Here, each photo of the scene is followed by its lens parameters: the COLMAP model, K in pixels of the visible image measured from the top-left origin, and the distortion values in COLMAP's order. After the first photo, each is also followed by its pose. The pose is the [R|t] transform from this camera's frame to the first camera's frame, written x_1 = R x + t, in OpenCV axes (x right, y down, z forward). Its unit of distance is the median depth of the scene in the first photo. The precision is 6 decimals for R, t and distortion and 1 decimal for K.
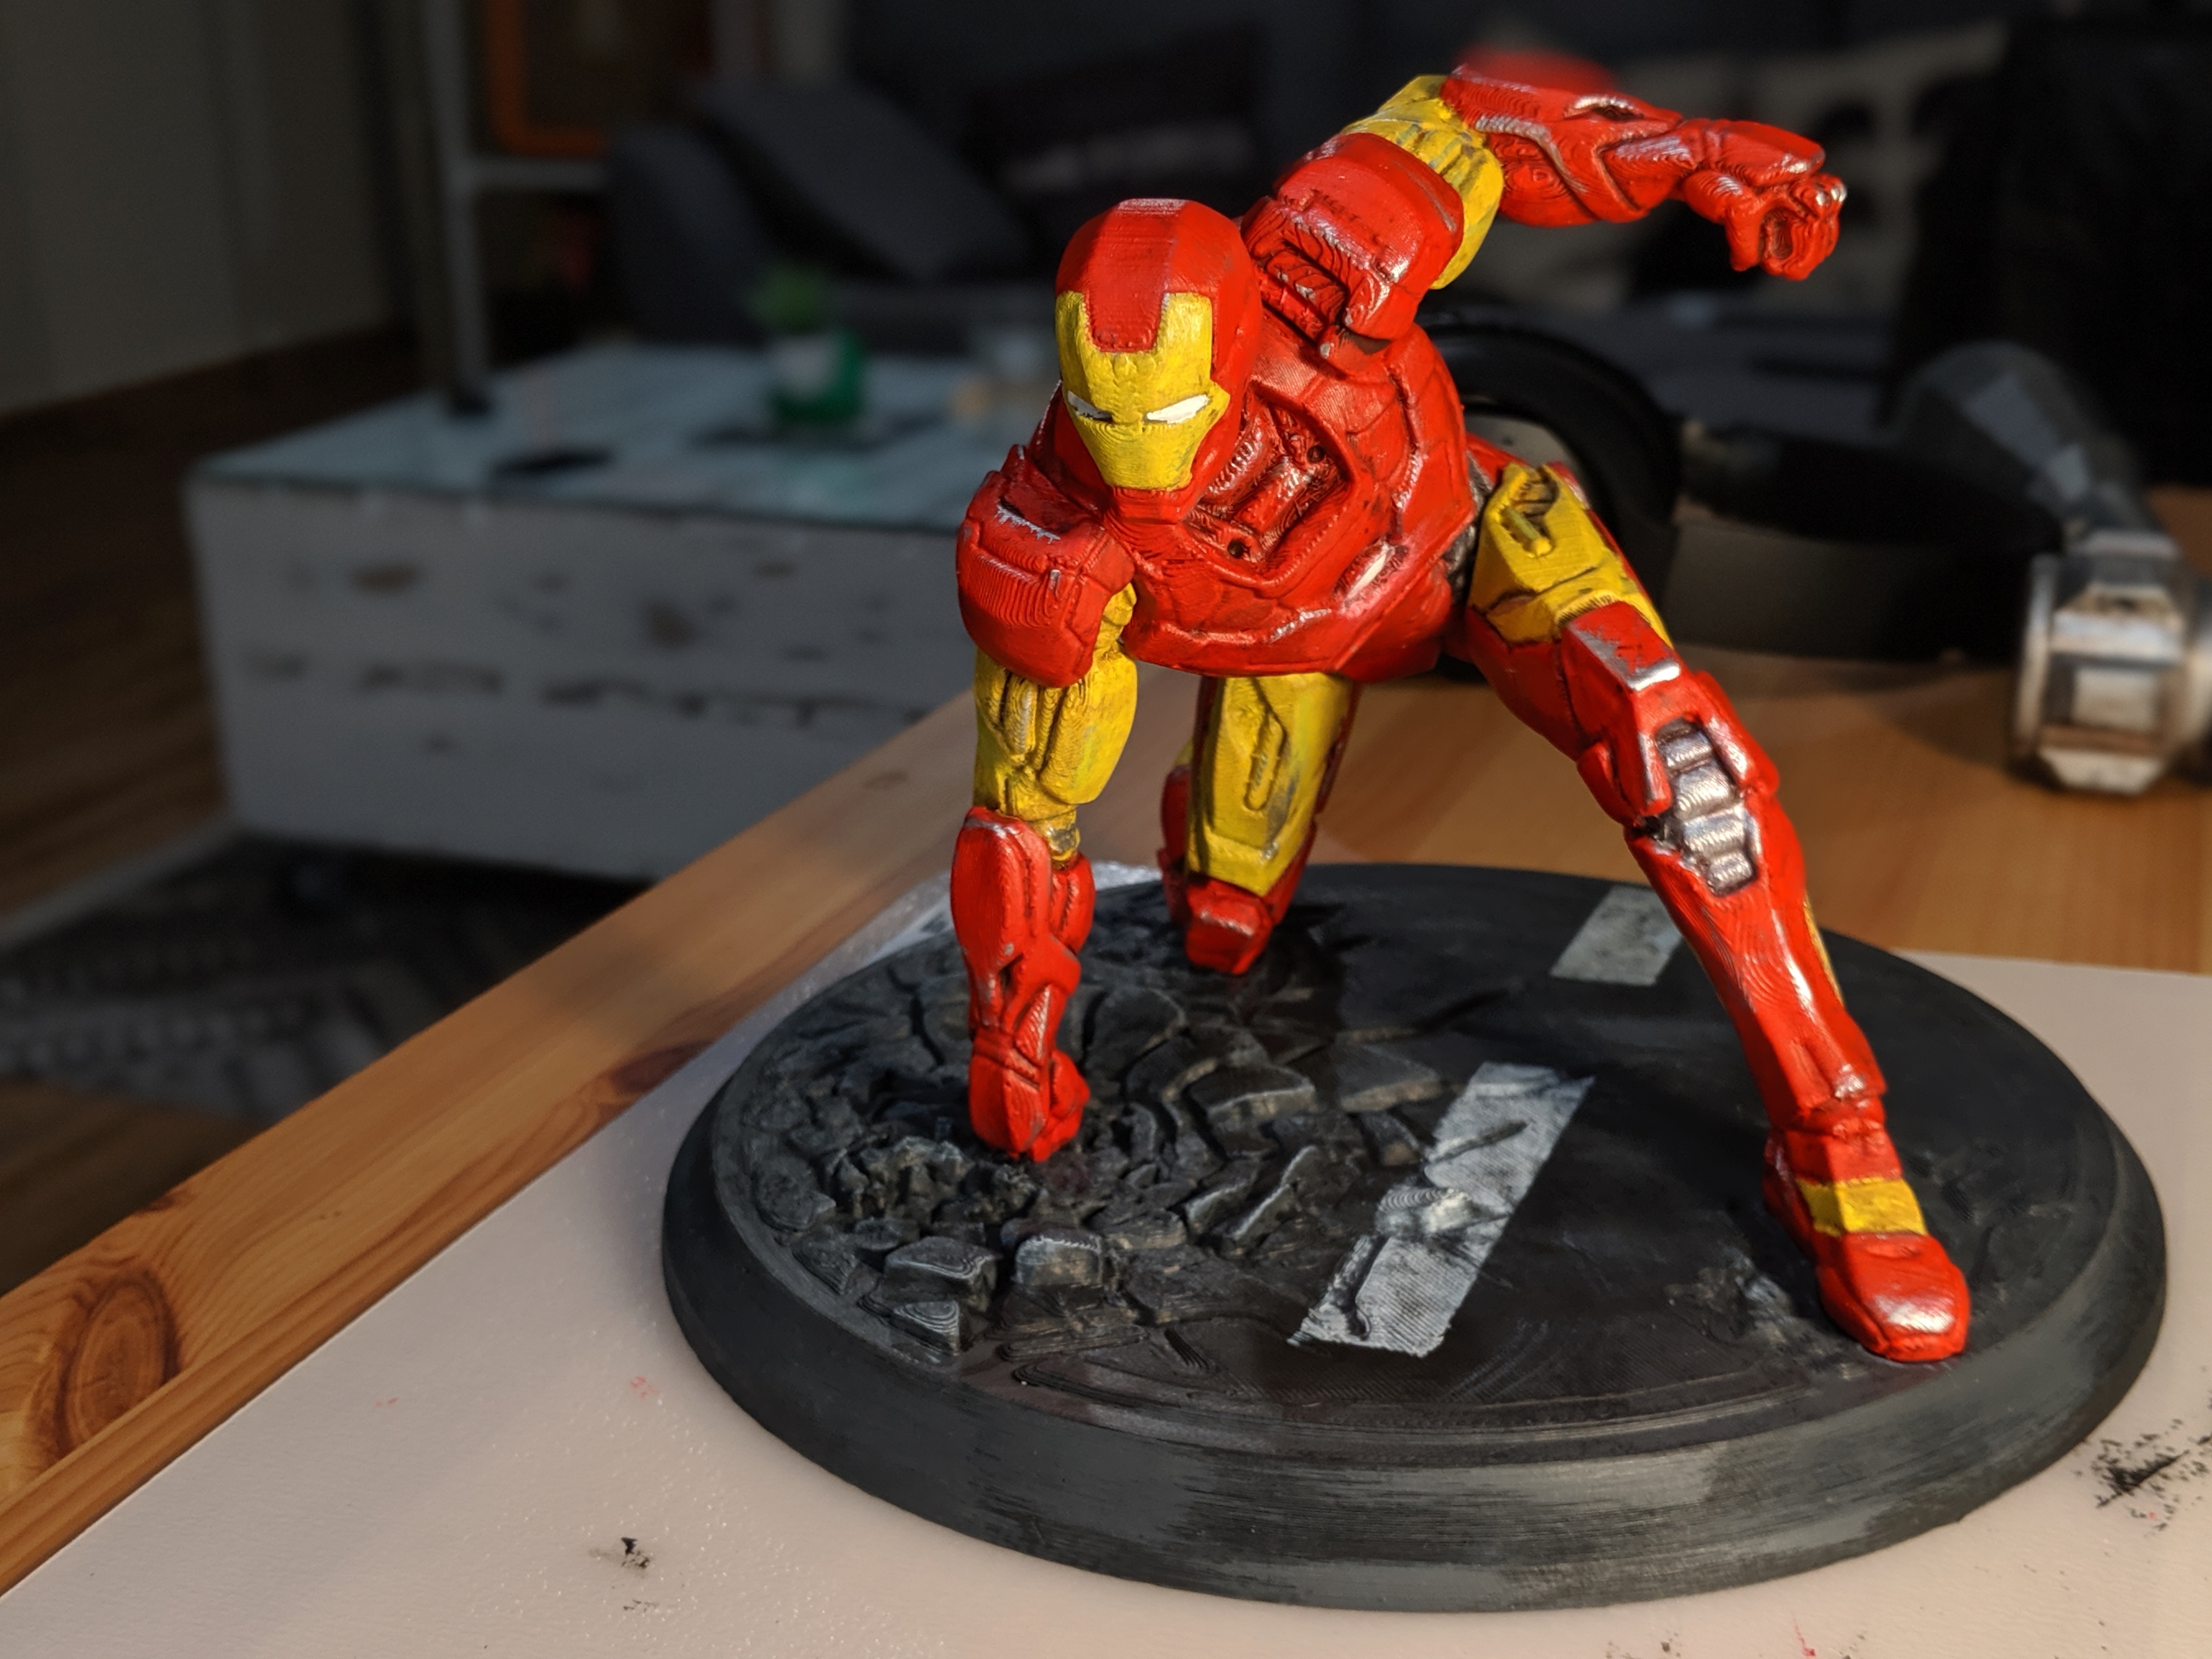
lens RADIAL K [[2775.9, 0, 1106.0], [0, 2775.9, 829.5], [0, 0, 1]] dist [0.190728, -1.007233]
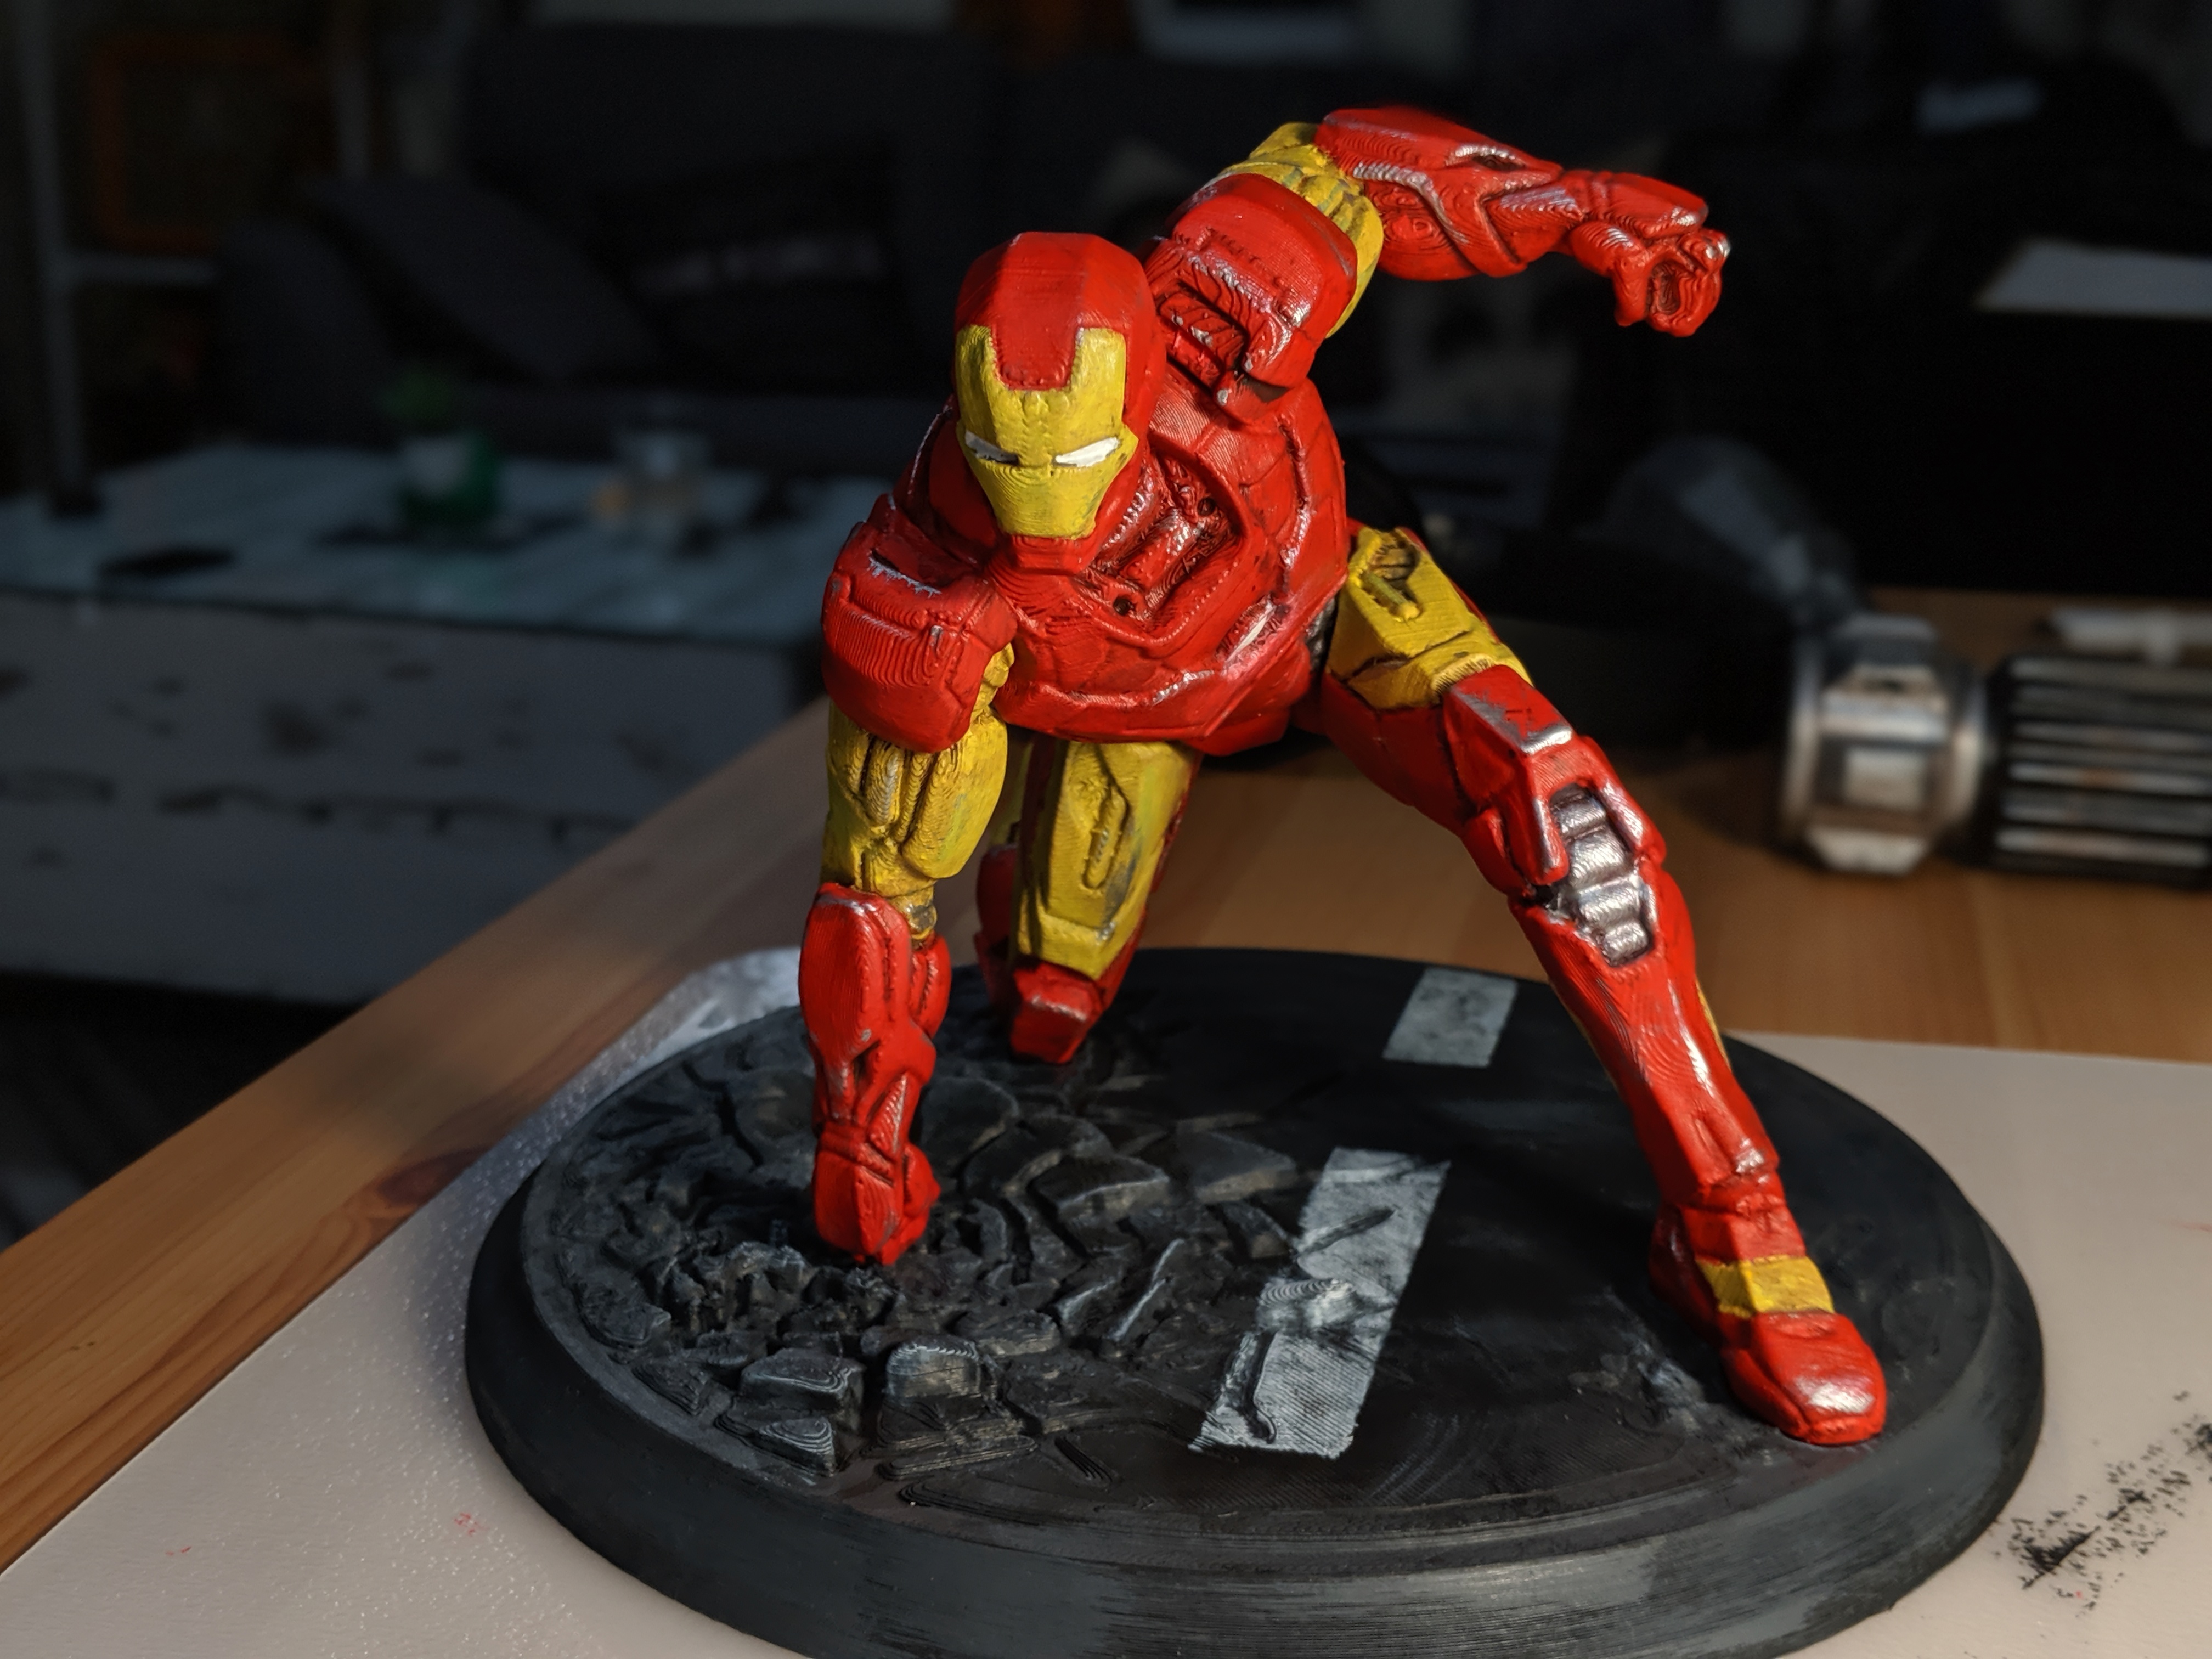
lens RADIAL K [[2775.9, 0, 1106.0], [0, 2775.9, 829.5], [0, 0, 1]] dist [0.190728, -1.007233]
pose [[0.990747, -0.005992, 0.135592, -0.085506], [0.011328, 0.999190, -0.038620, 0.011596], [-0.135251, 0.039799, 0.990012, 0.064241]]
